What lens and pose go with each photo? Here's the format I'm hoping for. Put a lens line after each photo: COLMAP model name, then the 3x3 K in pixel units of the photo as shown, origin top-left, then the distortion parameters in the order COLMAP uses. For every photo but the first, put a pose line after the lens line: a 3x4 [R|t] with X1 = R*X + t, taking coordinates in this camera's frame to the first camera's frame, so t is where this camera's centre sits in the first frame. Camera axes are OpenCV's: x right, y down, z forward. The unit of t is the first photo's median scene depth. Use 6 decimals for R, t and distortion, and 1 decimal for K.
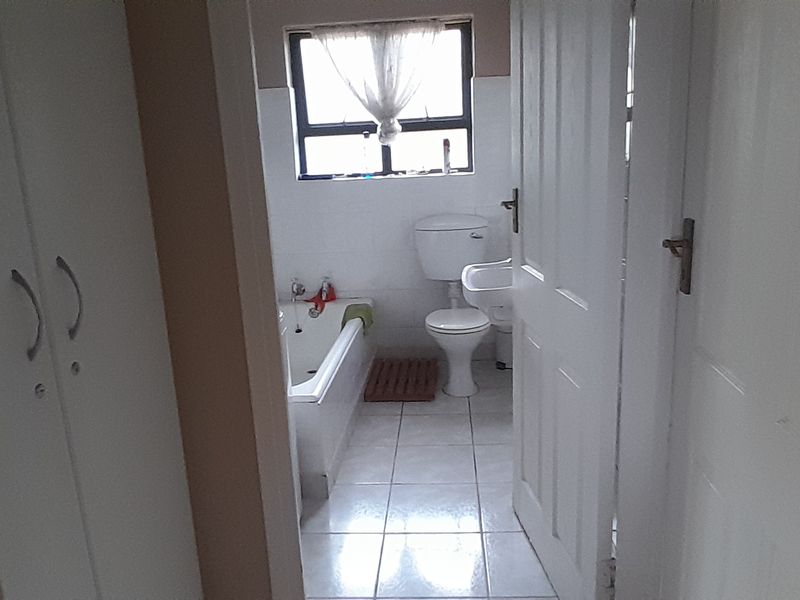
lens RADIAL K [[660.3, 0, 399.7], [0, 660.3, 299.1], [0, 0, 1]] dist [0.013778, -0.031091]
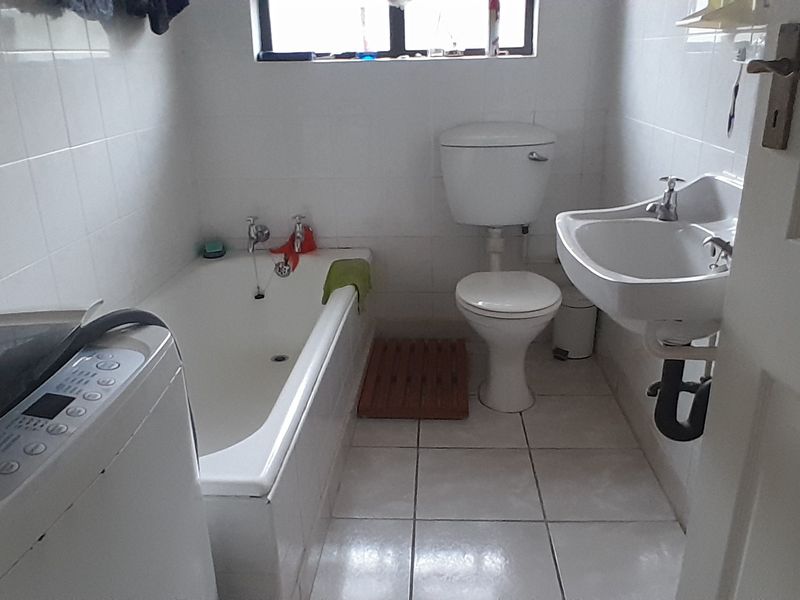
lens RADIAL K [[660.3, 0, 401.3], [0, 660.3, 301.5], [0, 0, 1]] dist [0.013778, -0.031091]
pose [[0.999616, 0.018872, 0.020307, -0.023962], [-0.021184, 0.992496, 0.120432, -0.030466], [-0.017882, -0.120816, 0.992514, 0.341343]]
